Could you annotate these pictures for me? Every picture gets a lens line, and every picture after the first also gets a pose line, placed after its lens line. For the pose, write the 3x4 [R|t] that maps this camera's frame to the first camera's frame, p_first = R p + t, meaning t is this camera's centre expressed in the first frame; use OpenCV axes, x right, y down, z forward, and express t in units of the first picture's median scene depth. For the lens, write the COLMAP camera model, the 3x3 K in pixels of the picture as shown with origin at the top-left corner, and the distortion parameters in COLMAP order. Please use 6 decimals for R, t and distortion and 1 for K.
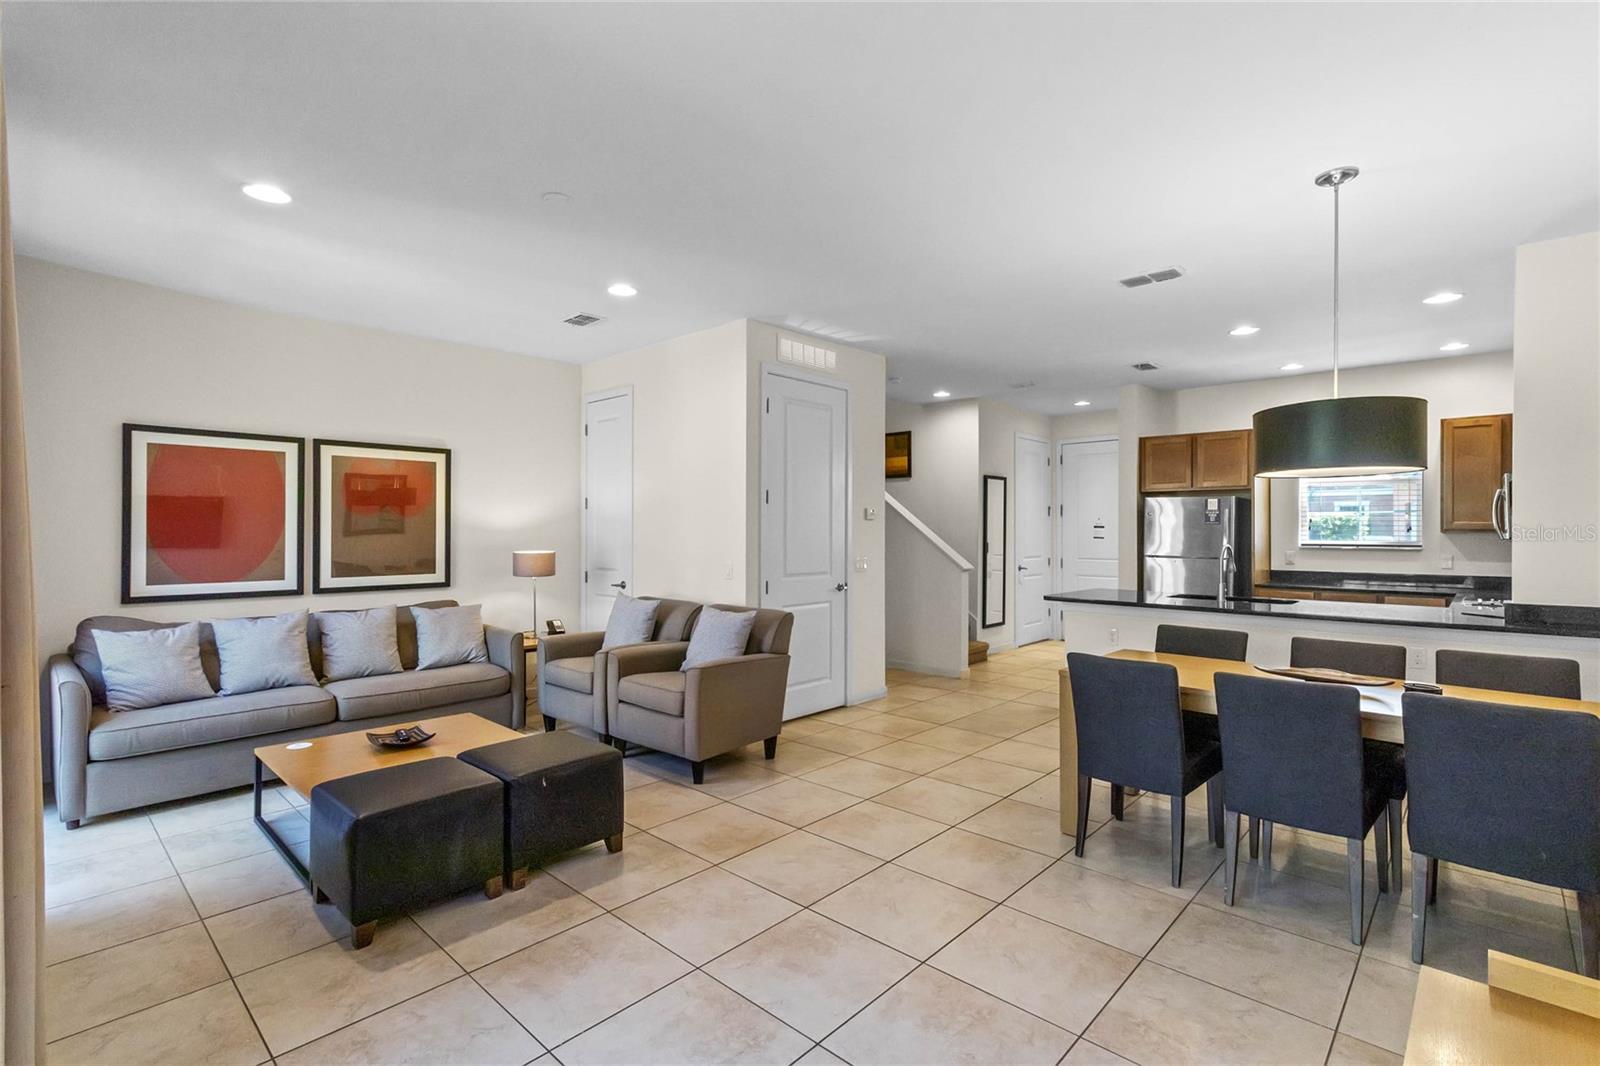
lens RADIAL K [[739.4, 0, 794.9], [0, 739.4, 531.2], [0, 0, 1]] dist [0.003876, 0.000681]
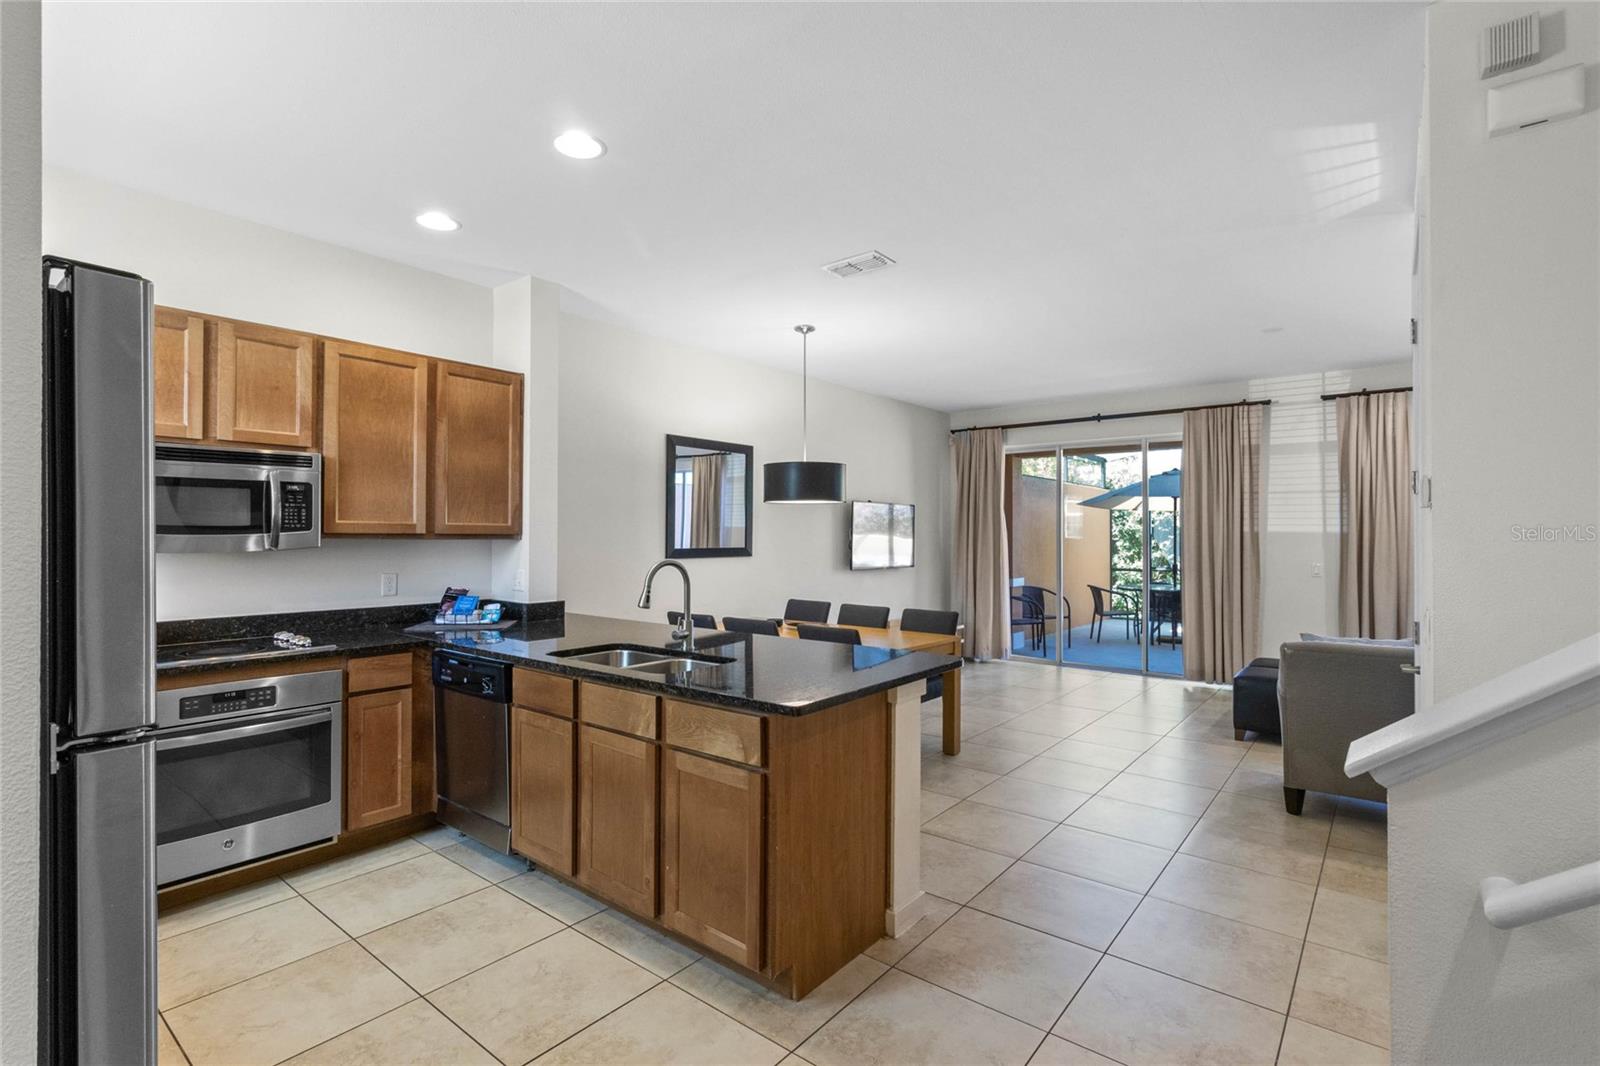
lens RADIAL K [[739.4, 0, 794.9], [0, 739.4, 531.2], [0, 0, 1]] dist [0.003876, 0.000681]
pose [[-0.997915, -0.006110, -0.064258, 0.495377], [-0.005760, 0.999968, -0.005639, -0.002786], [0.064290, -0.005257, -0.997917, 1.553621]]
